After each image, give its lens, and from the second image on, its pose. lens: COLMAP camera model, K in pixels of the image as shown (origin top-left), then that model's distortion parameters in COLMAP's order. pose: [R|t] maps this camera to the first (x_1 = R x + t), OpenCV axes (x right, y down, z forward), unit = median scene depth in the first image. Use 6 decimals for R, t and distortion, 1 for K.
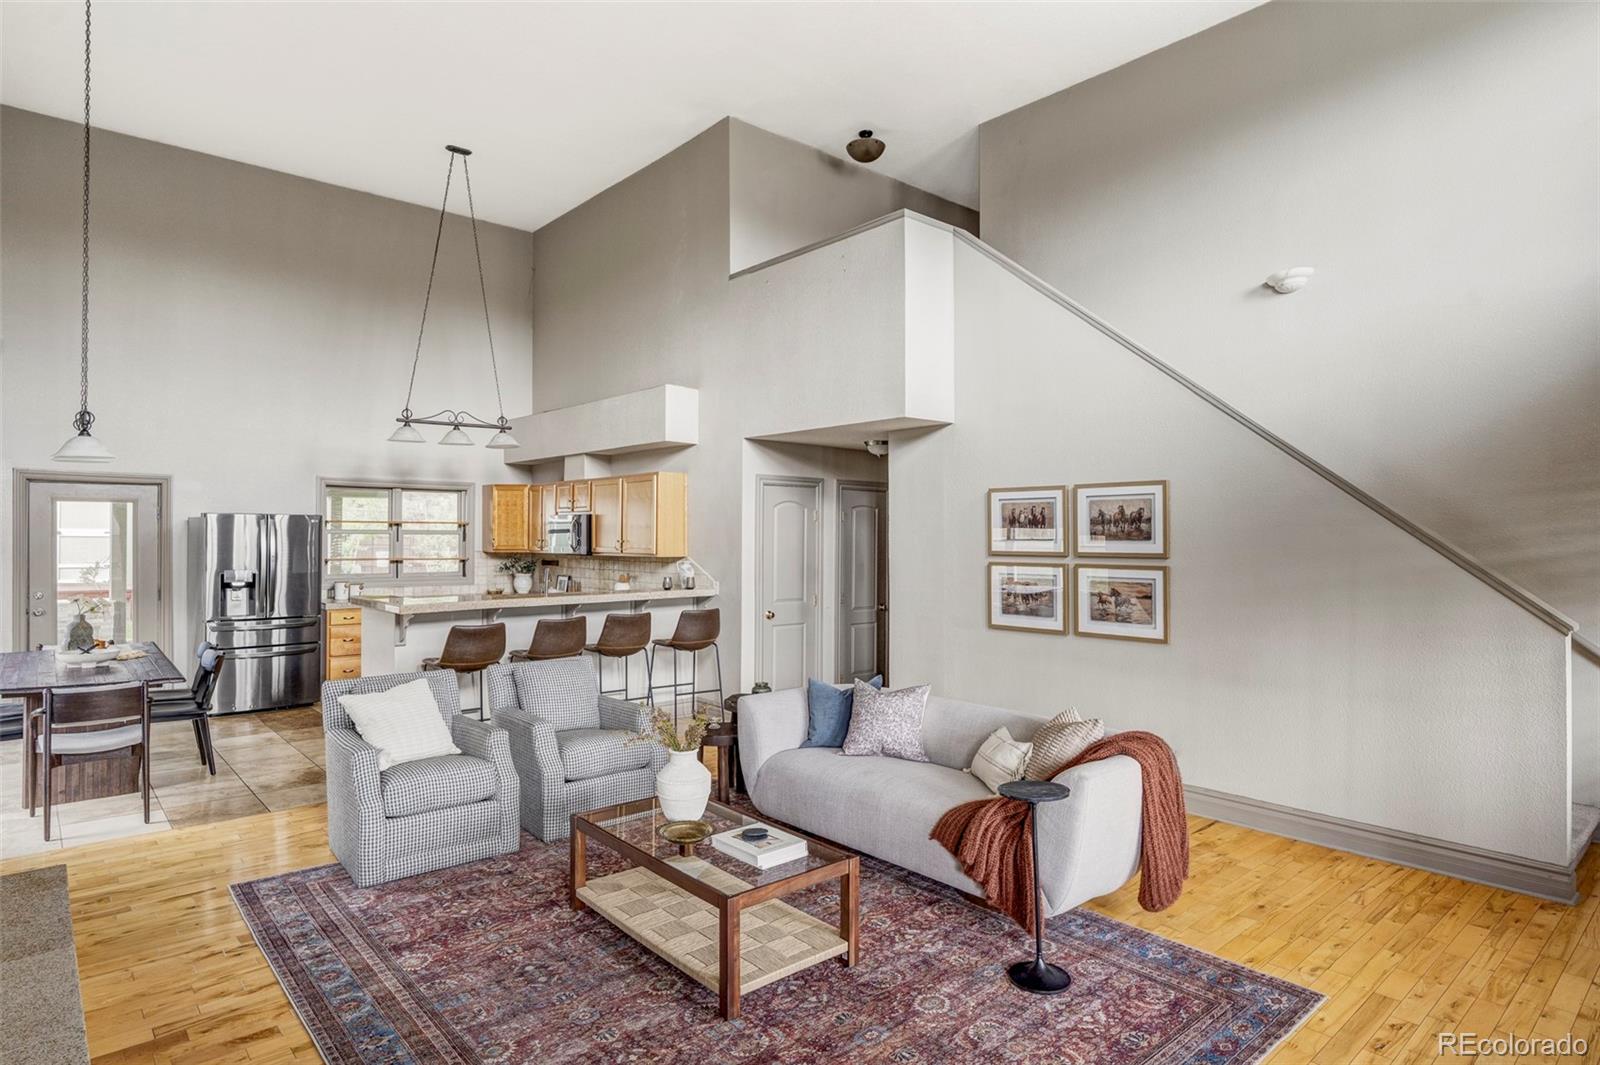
lens RADIAL K [[878.8, 0, 800.0], [0, 878.8, 532.5], [0, 0, 1]] dist [-0.004458, -0.001195]
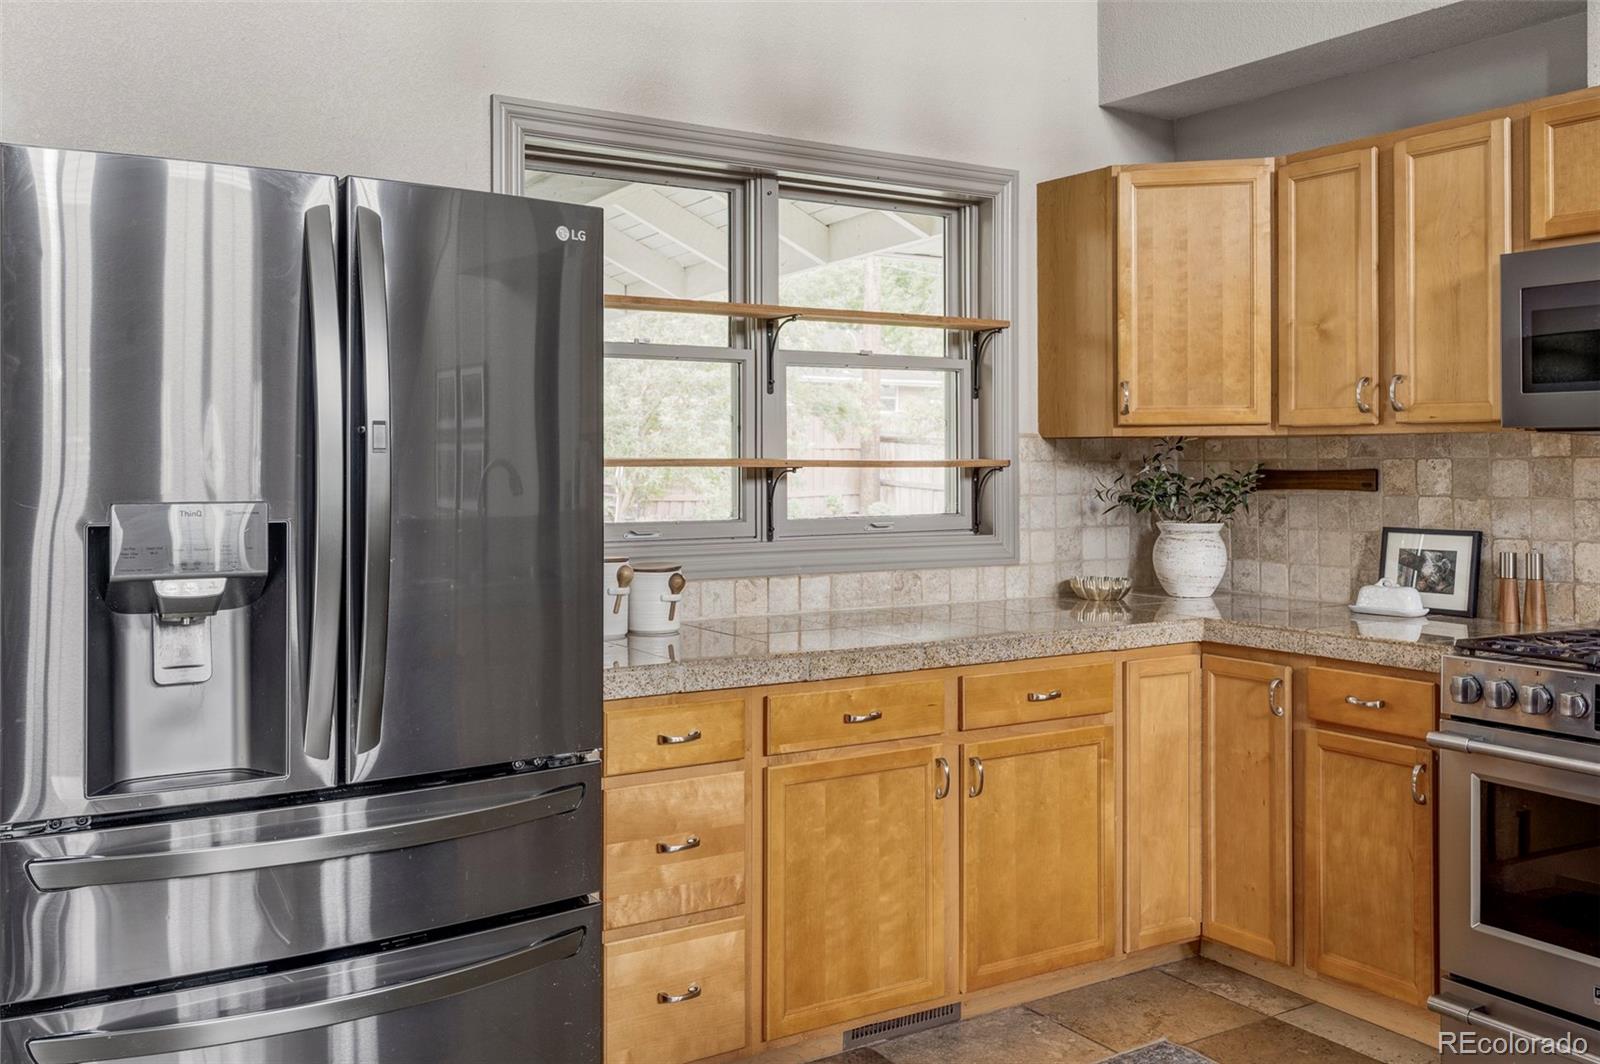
lens RADIAL K [[1394.6, 0, 769.4], [0, 1394.6, 461.5], [0, 0, 1]] dist [0.004438, 0.001851]
pose [[0.986491, -0.005695, -0.163716, -0.420098], [0.006712, 0.999961, 0.005660, 0.029437], [0.163678, -0.006682, 0.986491, 0.650925]]
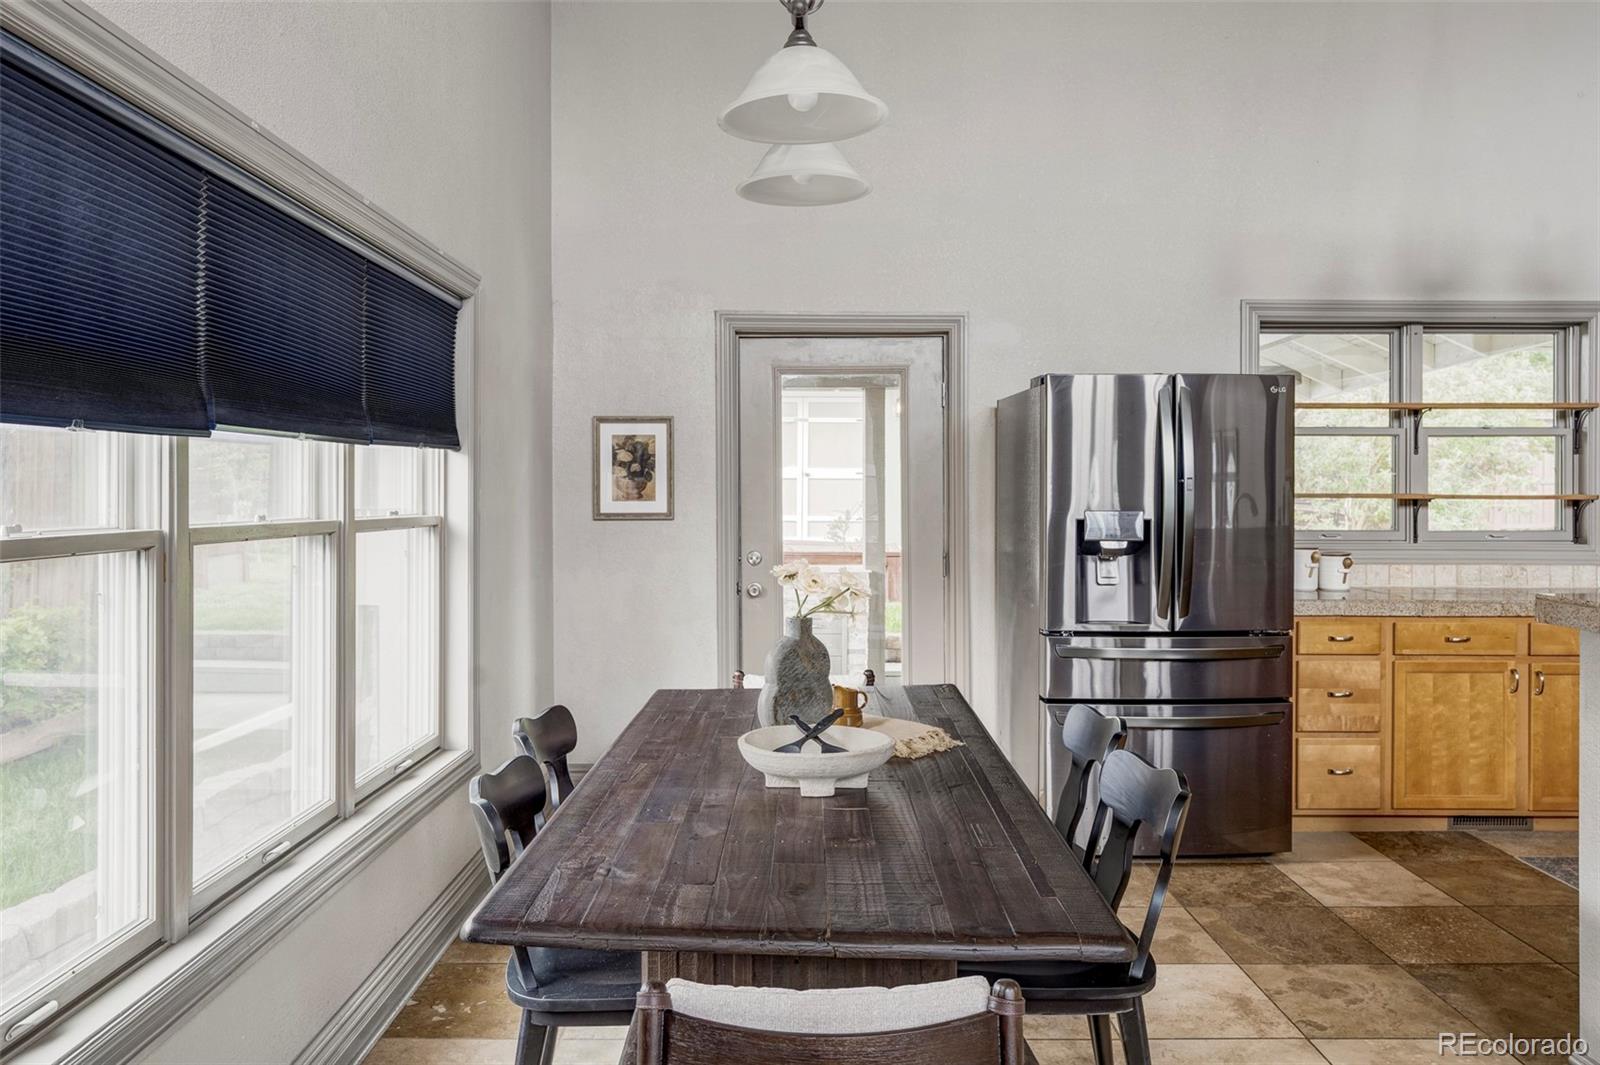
lens RADIAL K [[1200.0, 0, 803.6], [0, 1200.0, 494.3], [0, 0, 1]] dist [-0.003273, 0.002056]
pose [[0.755366, -0.002971, -0.655296, -0.327121], [0.005759, 0.999981, 0.002106, 0.028245], [0.655277, -0.005365, 0.755369, 0.412258]]
